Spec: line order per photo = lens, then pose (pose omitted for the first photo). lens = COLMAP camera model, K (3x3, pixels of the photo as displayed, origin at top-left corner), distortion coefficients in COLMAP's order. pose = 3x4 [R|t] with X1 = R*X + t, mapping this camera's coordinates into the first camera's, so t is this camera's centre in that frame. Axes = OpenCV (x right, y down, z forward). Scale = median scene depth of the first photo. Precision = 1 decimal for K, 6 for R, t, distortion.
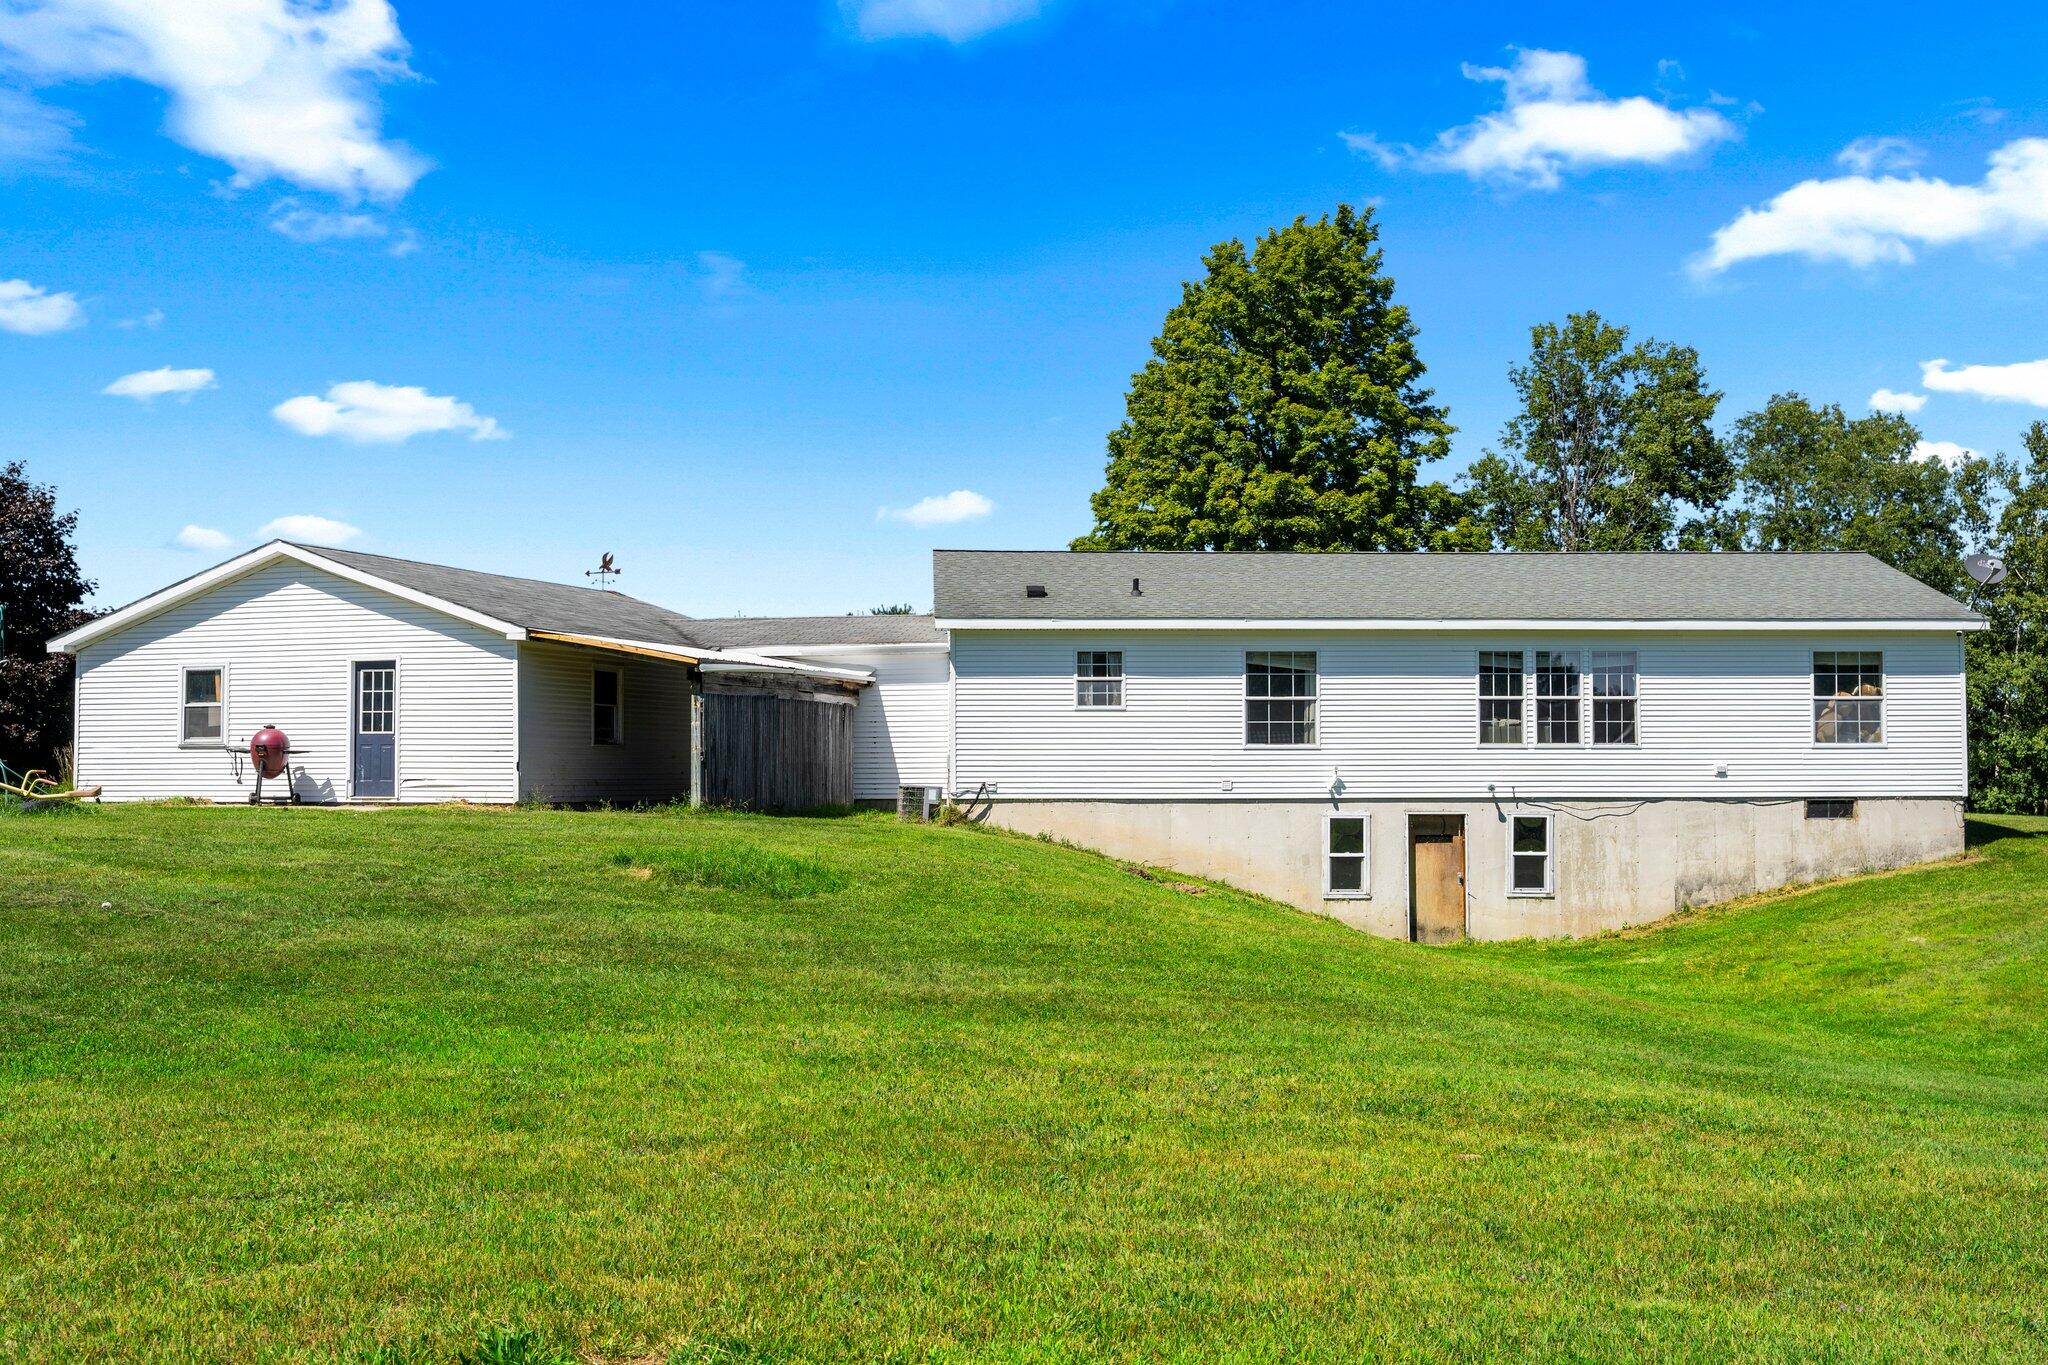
lens RADIAL K [[2191.1, 0, 1024.0], [0, 2191.1, 682.5], [0, 0, 1]] dist [-0.012021, -0.012277]
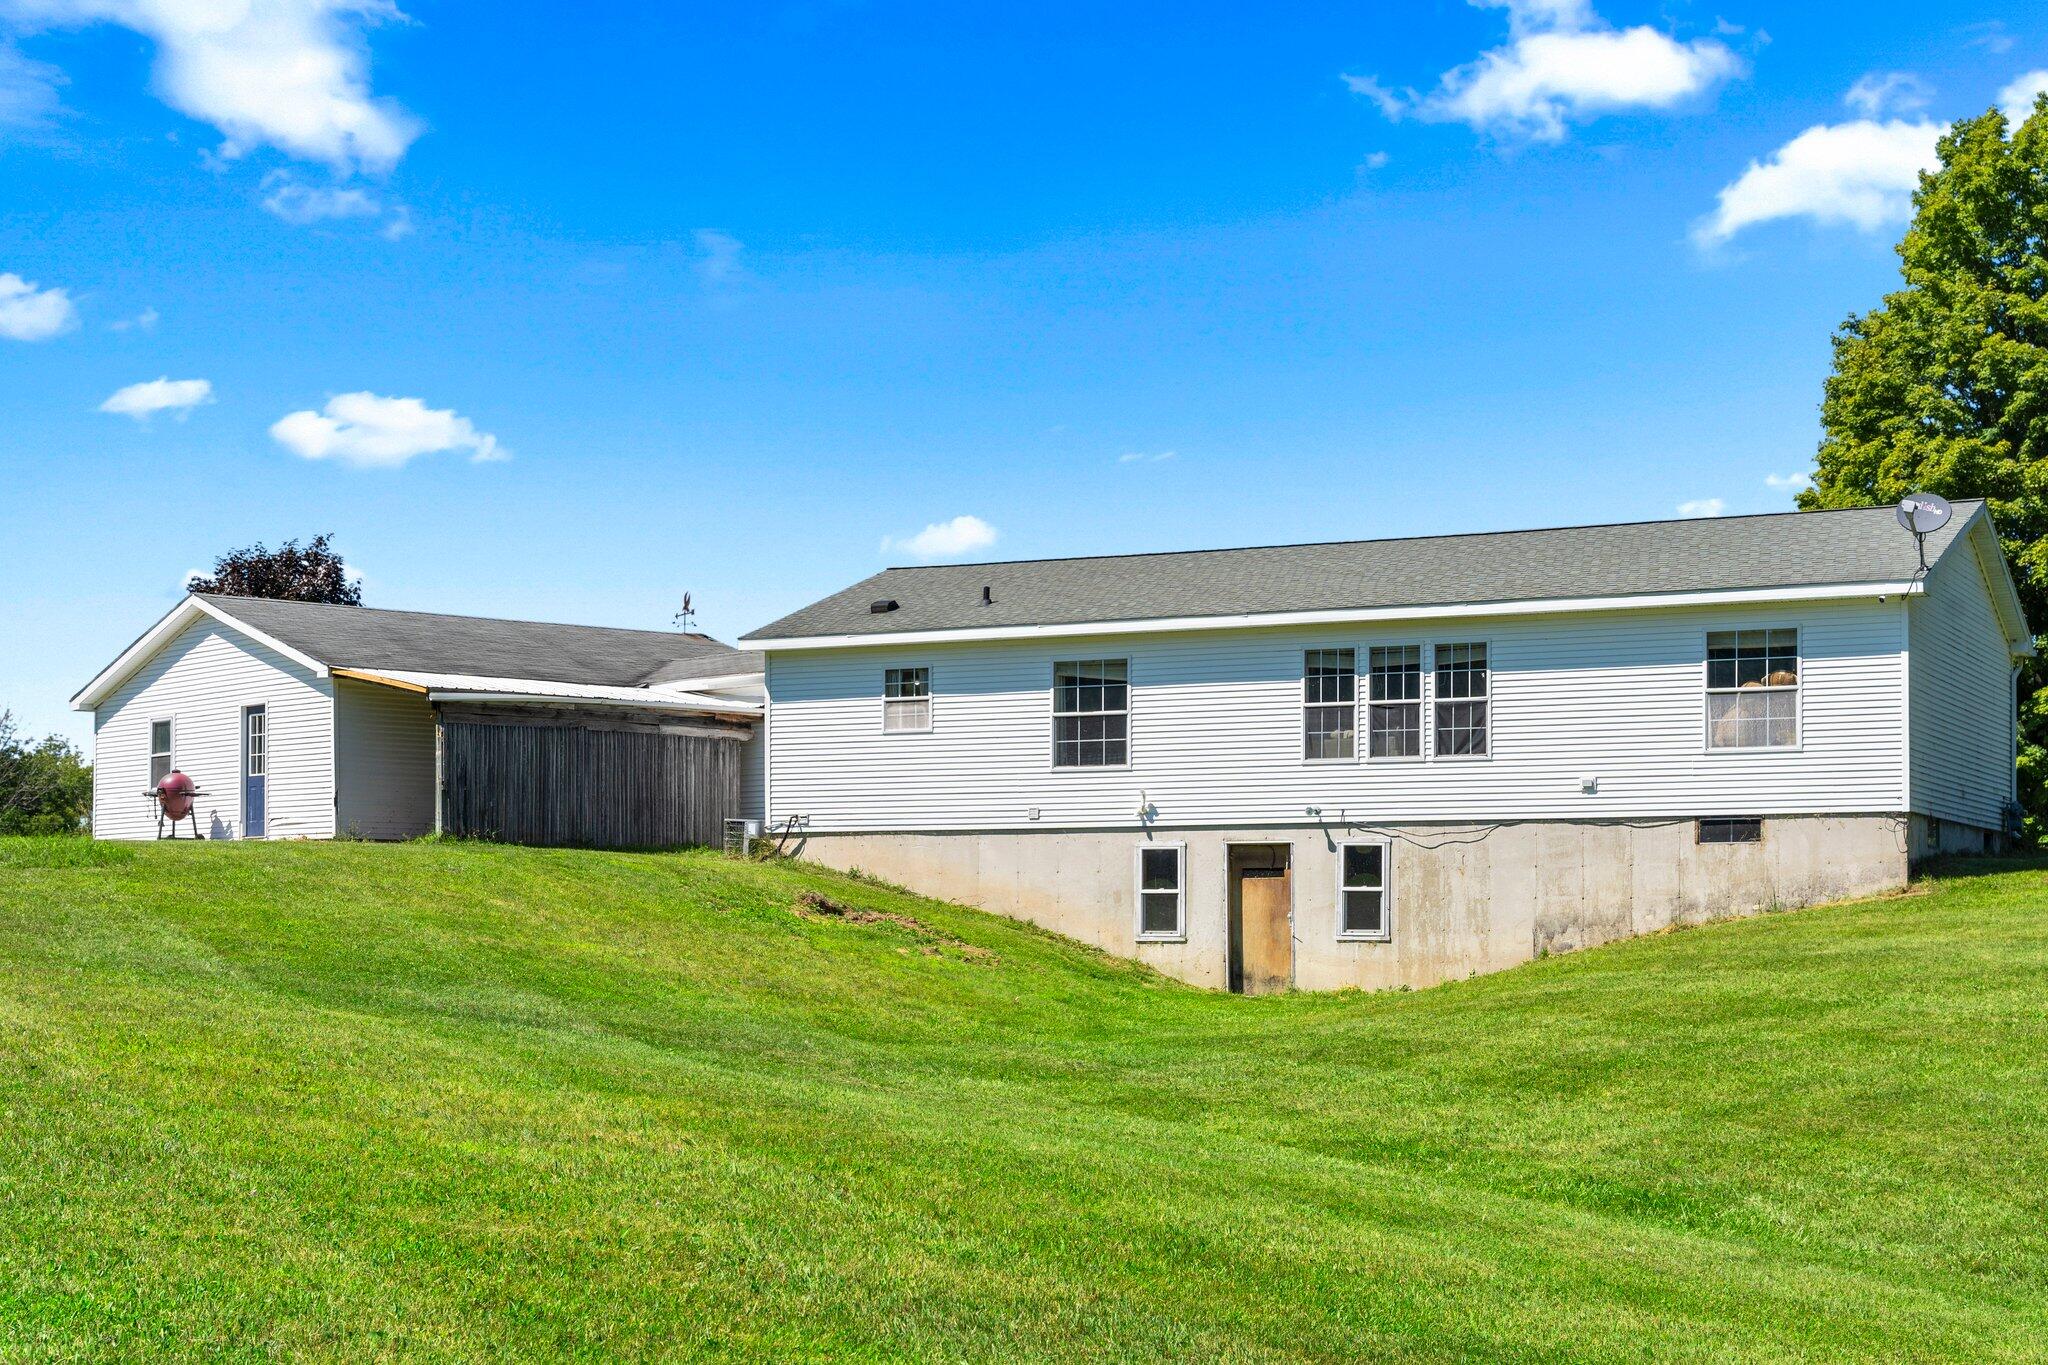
lens RADIAL K [[3176.9, 0, 1023.2], [0, 3176.9, 767.5], [0, 0, 1]] dist [0.035280, 0.009546]
pose [[0.873897, -0.026037, -0.485414, 0.708642], [0.019069, 0.999632, -0.019288, 0.052654], [0.485737, 0.007599, 0.874072, -0.127253]]
